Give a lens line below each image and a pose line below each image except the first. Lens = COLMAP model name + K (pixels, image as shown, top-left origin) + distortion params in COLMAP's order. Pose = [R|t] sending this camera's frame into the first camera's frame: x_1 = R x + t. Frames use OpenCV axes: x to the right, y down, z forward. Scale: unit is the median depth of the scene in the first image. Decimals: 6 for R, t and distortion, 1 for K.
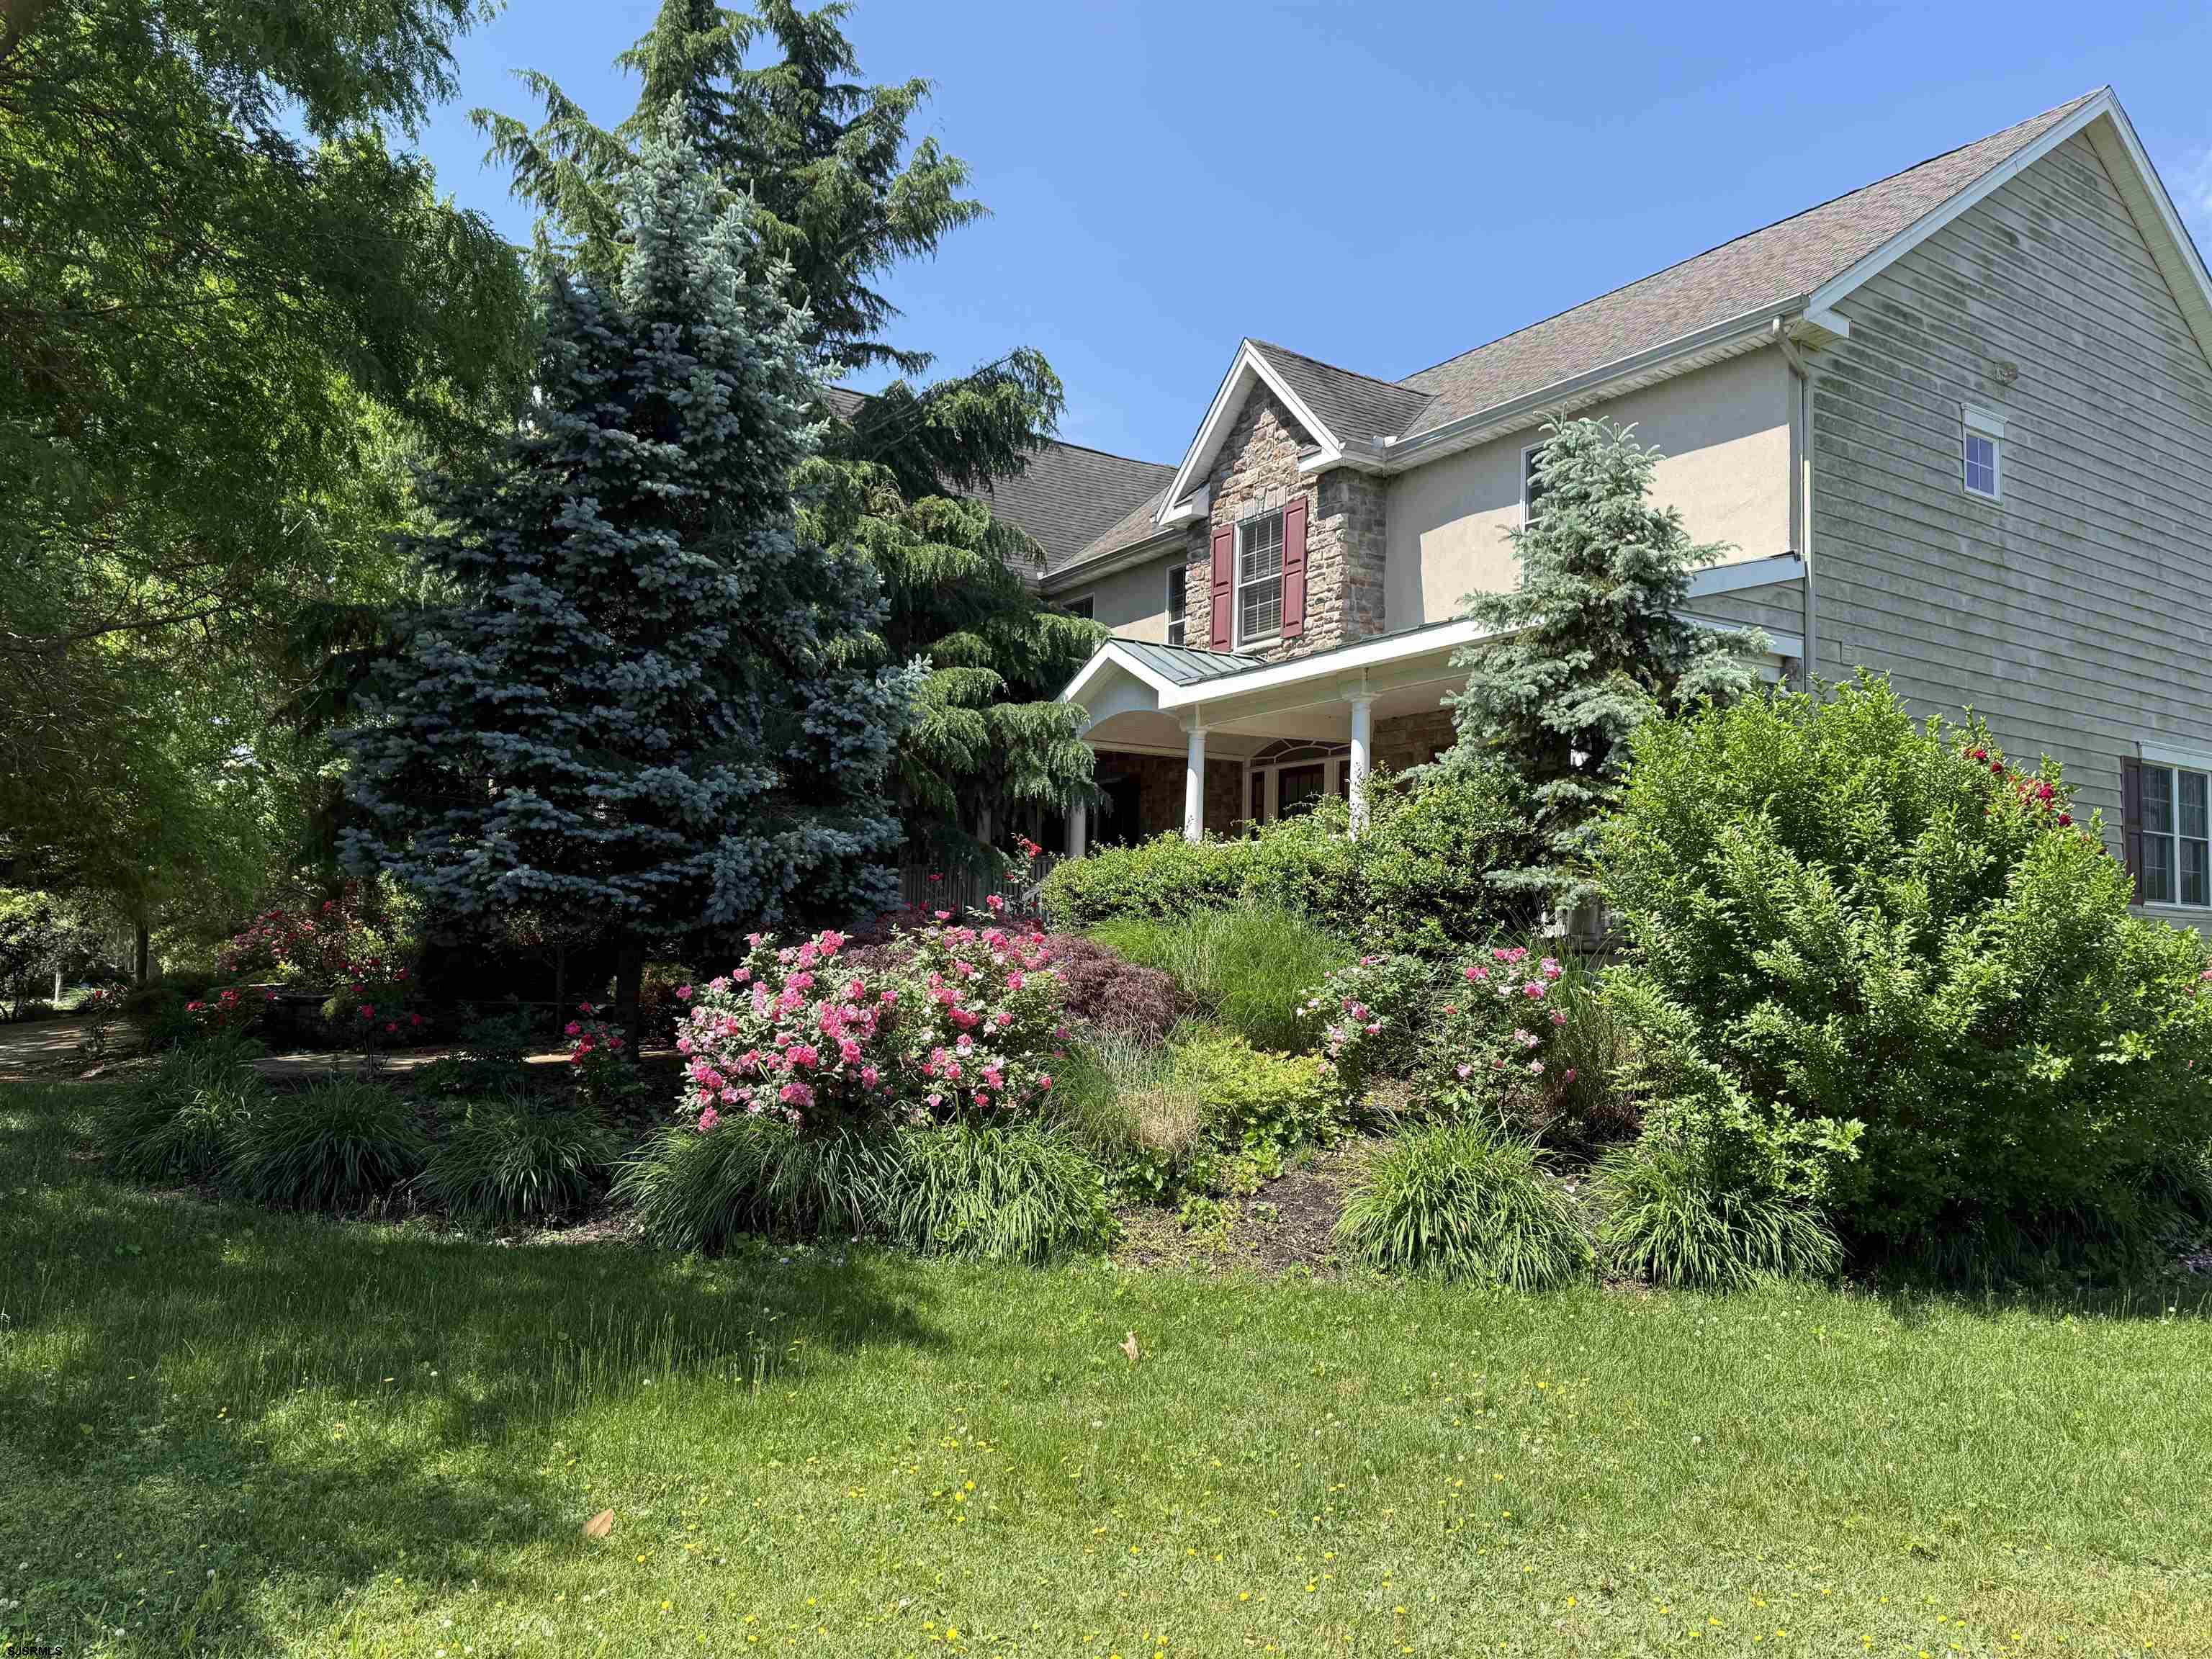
lens RADIAL K [[1553.2, 0, 1106.0], [0, 1553.2, 829.5], [0, 0, 1]] dist [0.099046, -0.127360]
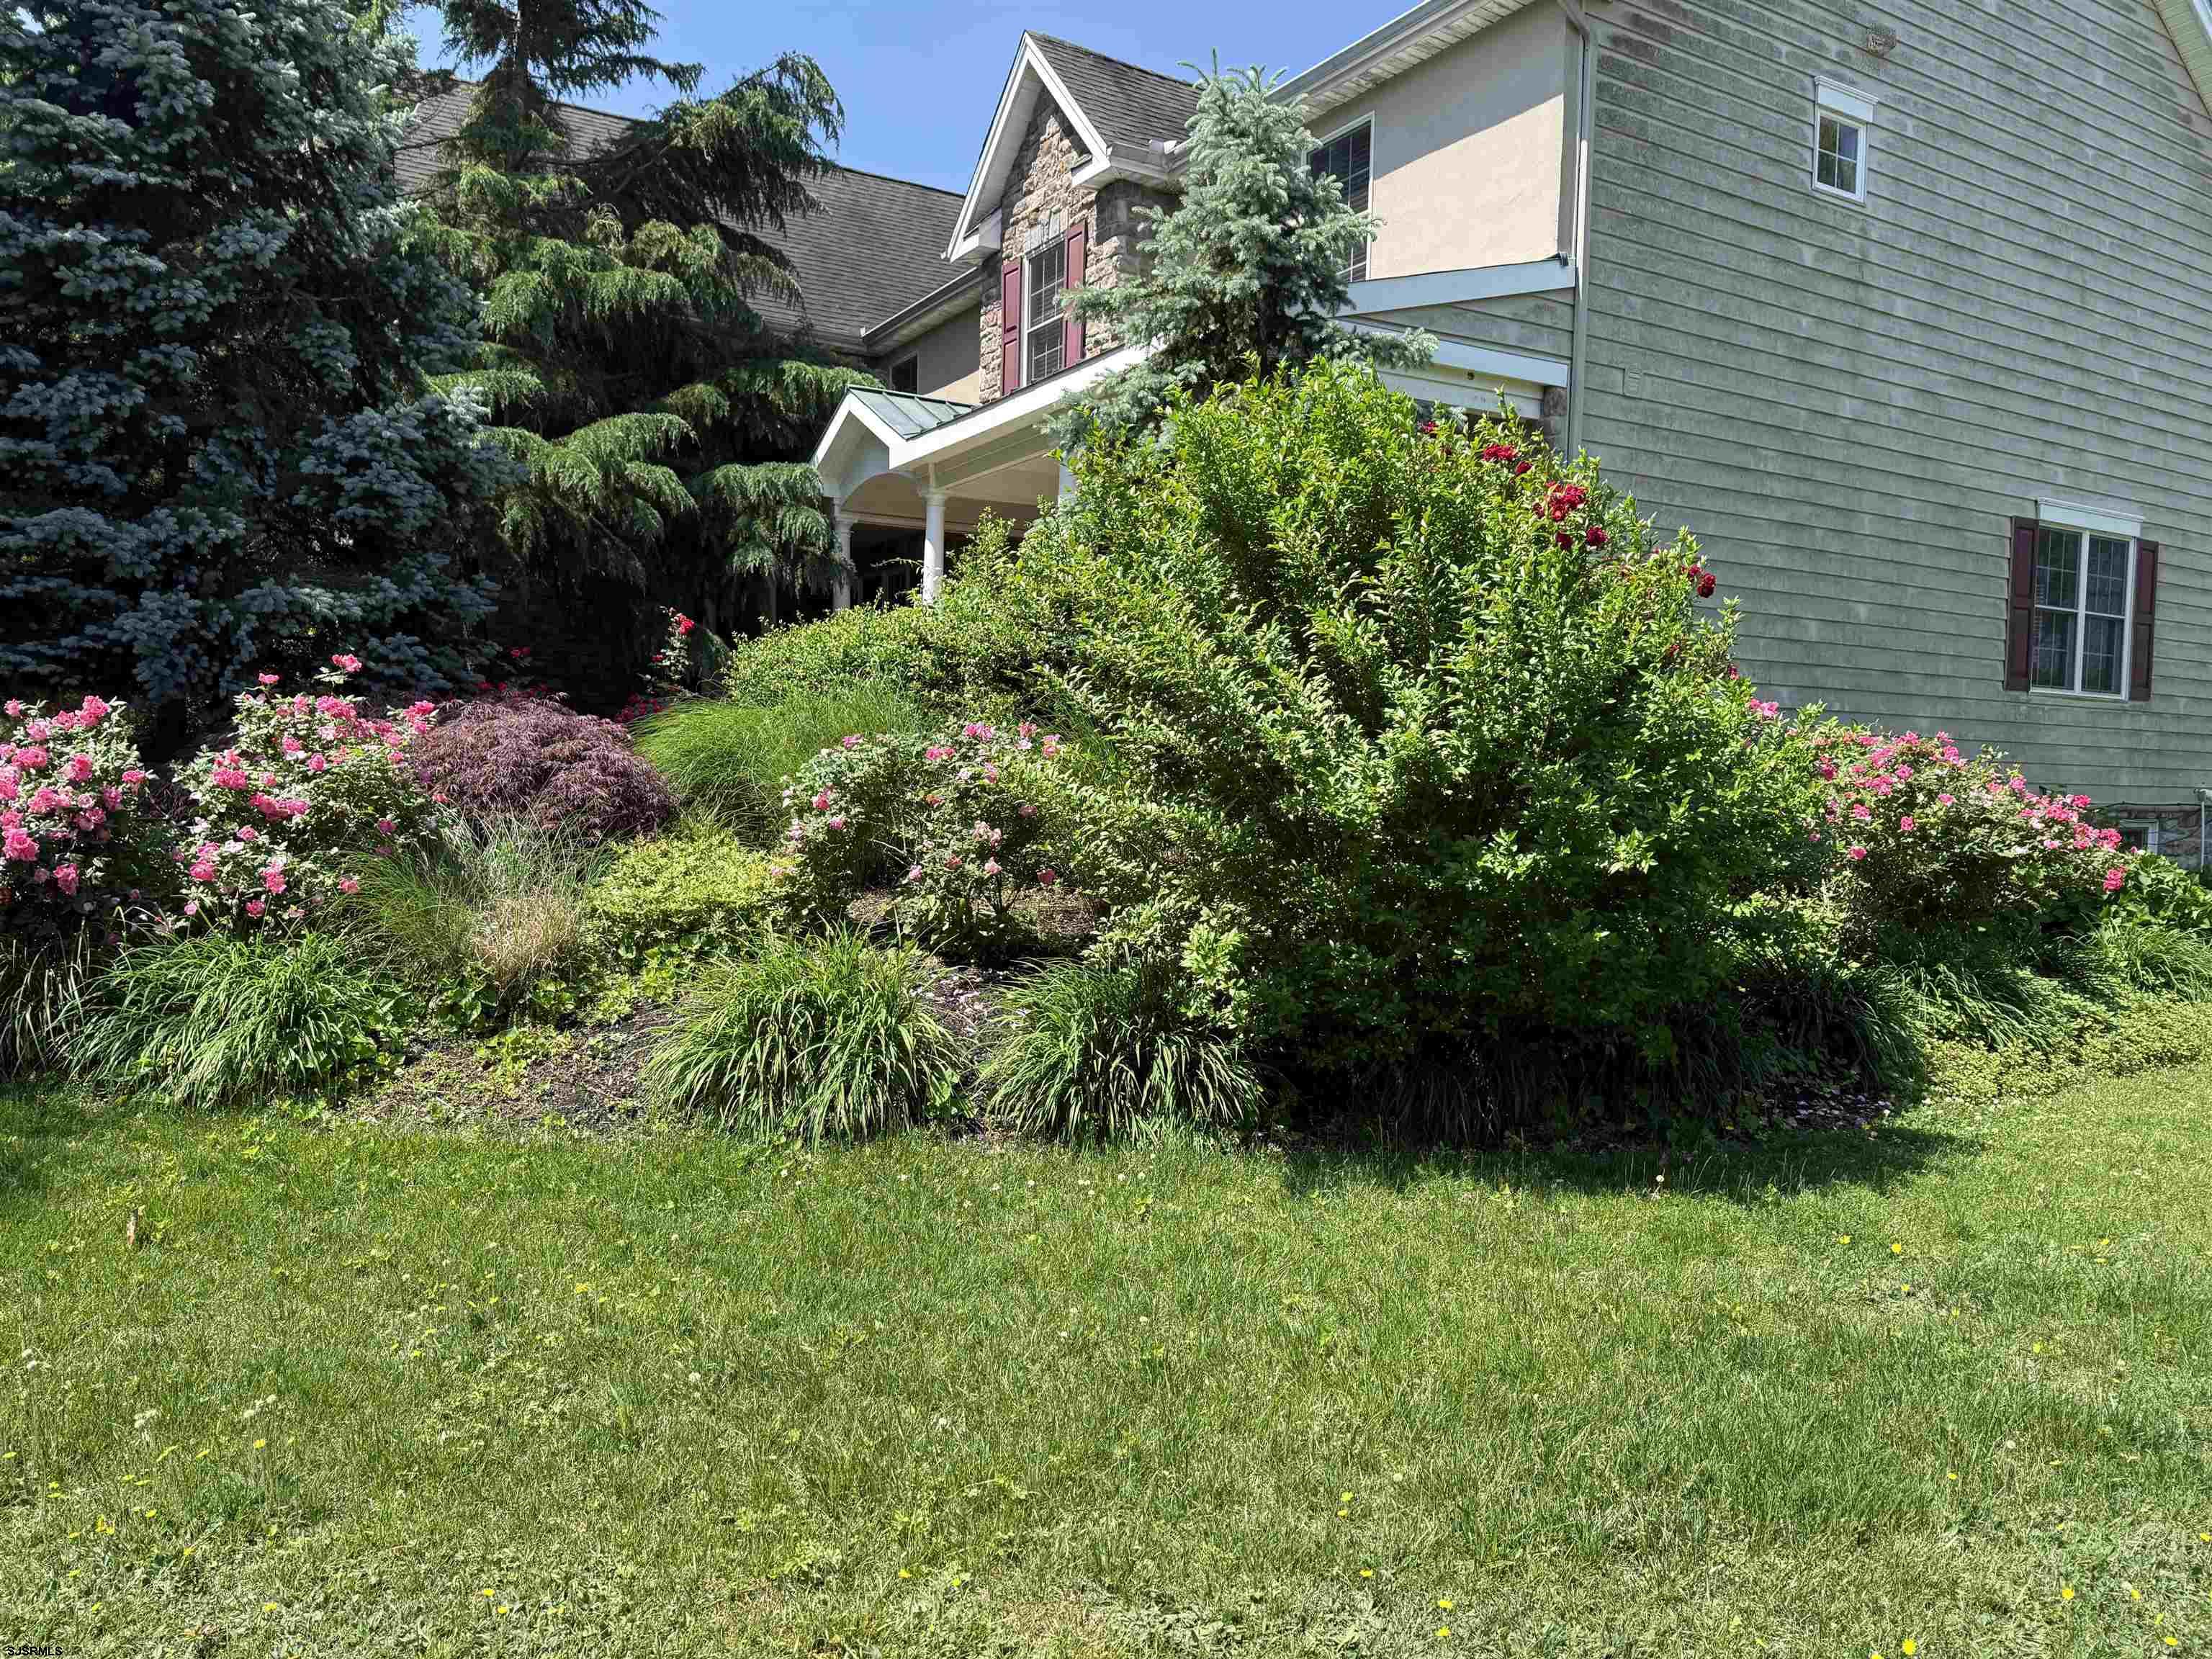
lens RADIAL K [[1563.8, 0, 1106.0], [0, 1563.8, 829.5], [0, 0, 1]] dist [0.043852, -0.056506]
pose [[0.998799, 0.003419, -0.048873, 0.193818], [0.002352, 0.993067, 0.117528, 0.020032], [0.048936, -0.117502, 0.991866, 0.111113]]
